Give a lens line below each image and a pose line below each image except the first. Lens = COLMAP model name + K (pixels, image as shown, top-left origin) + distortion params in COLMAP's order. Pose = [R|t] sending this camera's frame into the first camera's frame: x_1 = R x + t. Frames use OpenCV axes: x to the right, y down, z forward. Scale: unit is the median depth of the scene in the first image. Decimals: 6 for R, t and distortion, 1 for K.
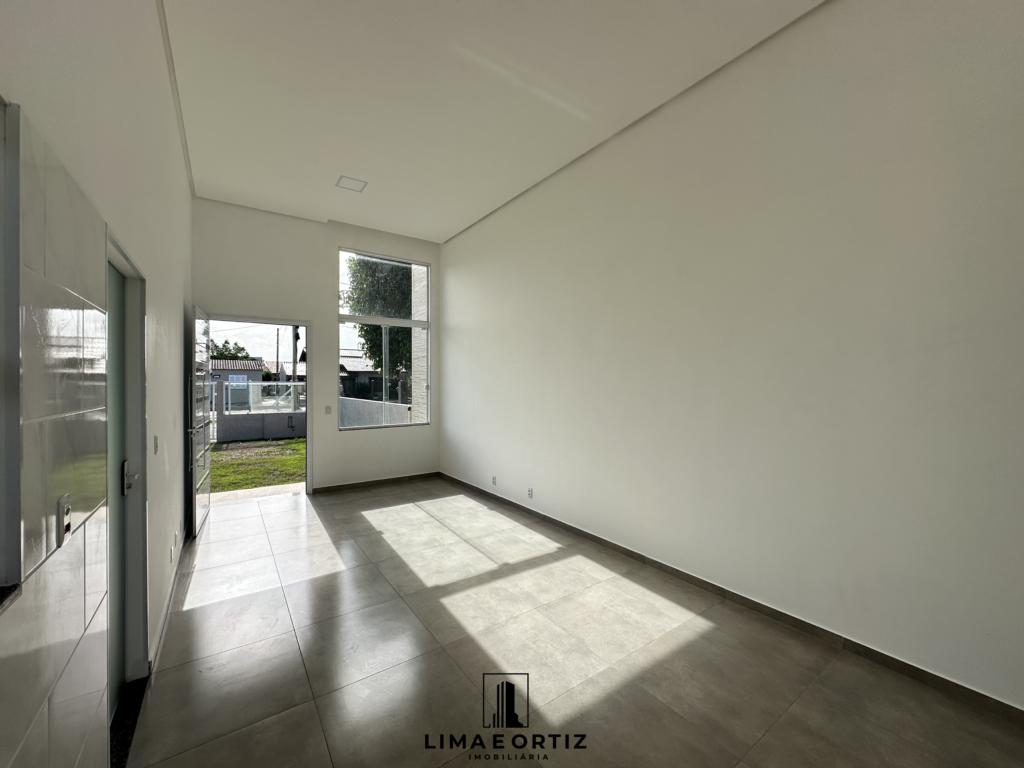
lens RADIAL K [[407.8, 0, 510.4], [0, 407.8, 382.5], [0, 0, 1]] dist [-0.004713, 0.001551]
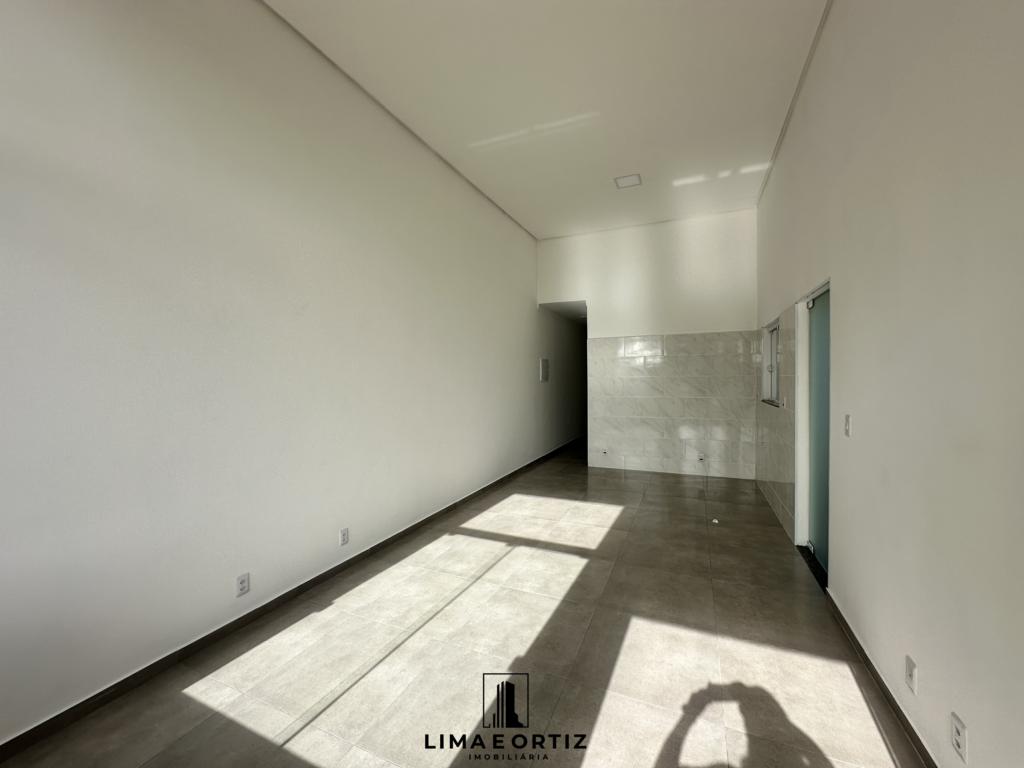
lens RADIAL K [[407.8, 0, 508.9], [0, 407.8, 382.7], [0, 0, 1]] dist [-0.004713, 0.001551]
pose [[-0.509749, -0.004818, 0.860310, -0.621832], [0.008499, 0.999907, 0.010635, 0.016381], [-0.860281, 0.012733, -0.509661, 1.054339]]
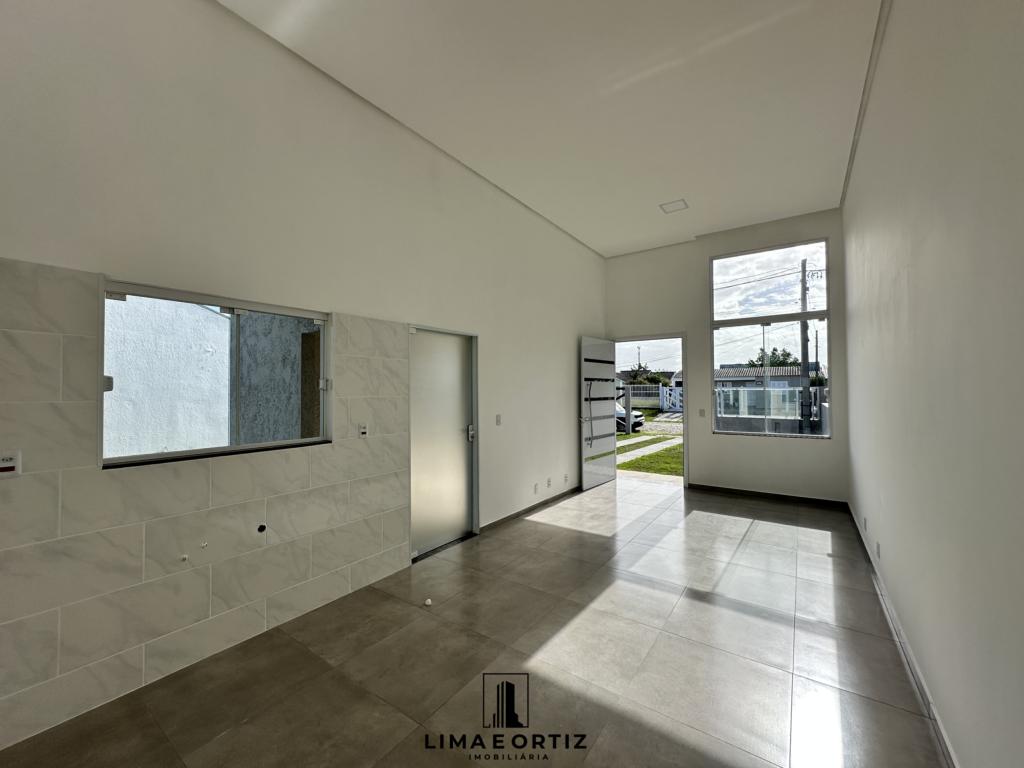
lens RADIAL K [[407.8, 0, 513.7], [0, 407.8, 381.2], [0, 0, 1]] dist [-0.004713, 0.001551]
pose [[0.336578, -0.024273, -0.941343, 0.455538], [0.006678, 0.999704, -0.023390, 0.007537], [0.941632, 0.001586, 0.336640, 0.207492]]
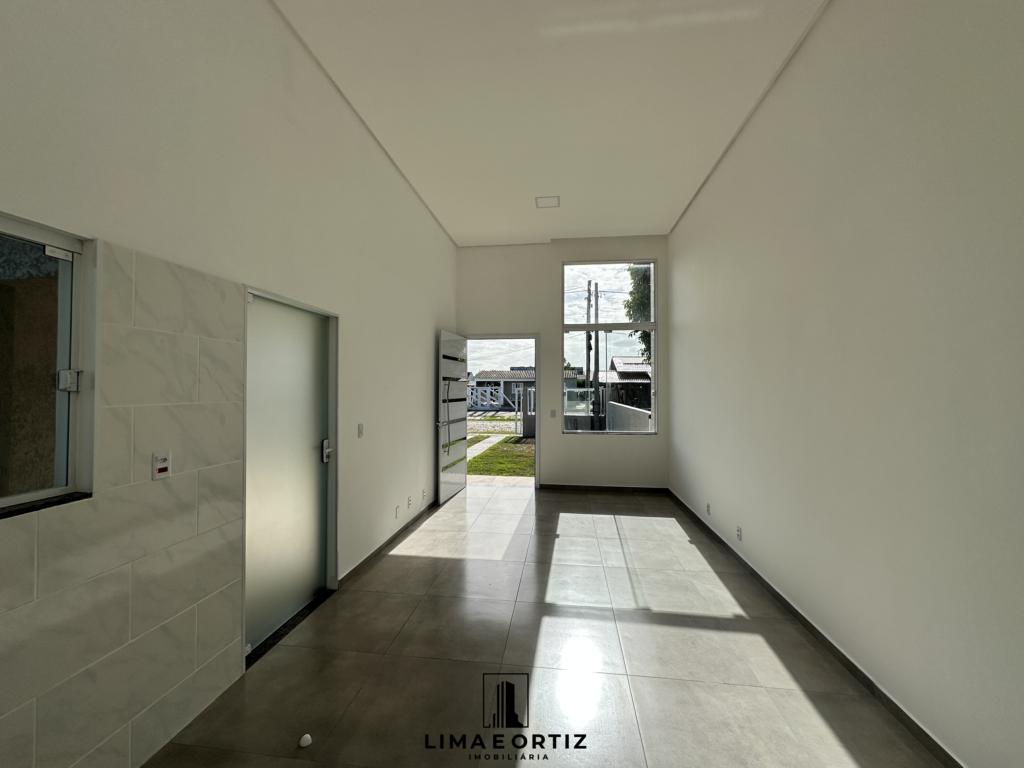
lens RADIAL K [[407.8, 0, 512.4], [0, 407.8, 381.4], [0, 0, 1]] dist [-0.004713, 0.001551]
pose [[0.739094, -0.012260, -0.673490, 0.238384], [-0.000215, 0.999830, -0.018436, 0.002198], [0.673602, 0.013771, 0.738966, 0.144964]]
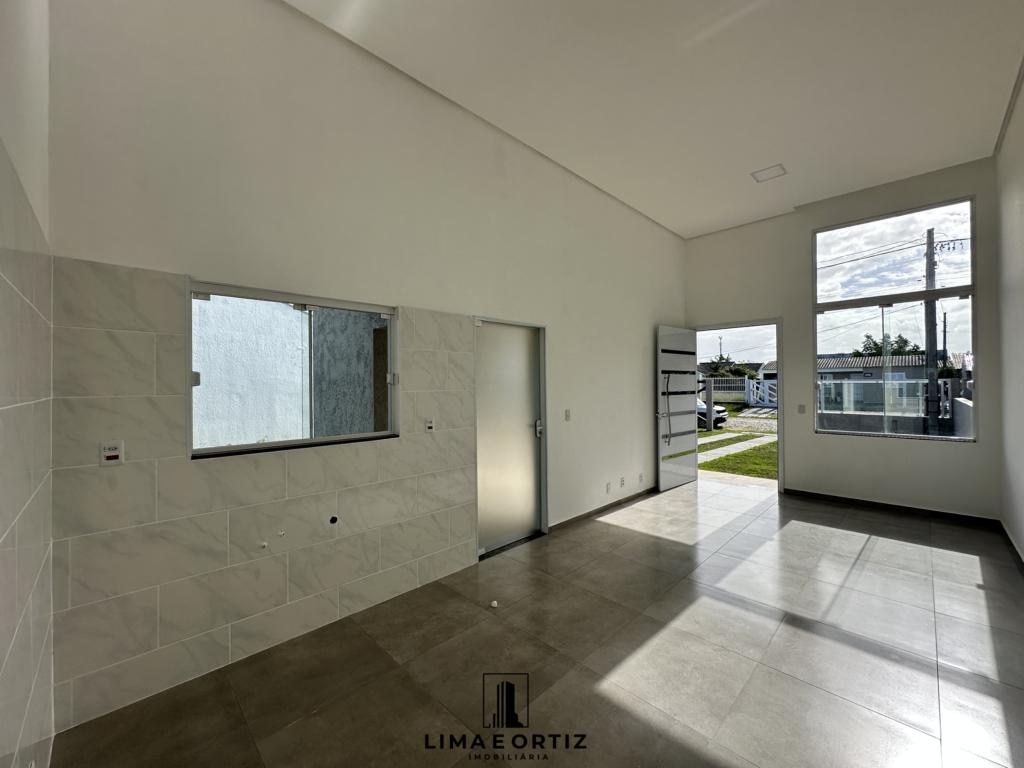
lens RADIAL K [[407.8, 0, 513.8], [0, 407.8, 381.7], [0, 0, 1]] dist [-0.004713, 0.001551]
pose [[0.171066, -0.009213, -0.985216, 0.419859], [0.008912, 0.999930, -0.007804, 0.007086], [0.985219, -0.007445, 0.171136, 0.221198]]
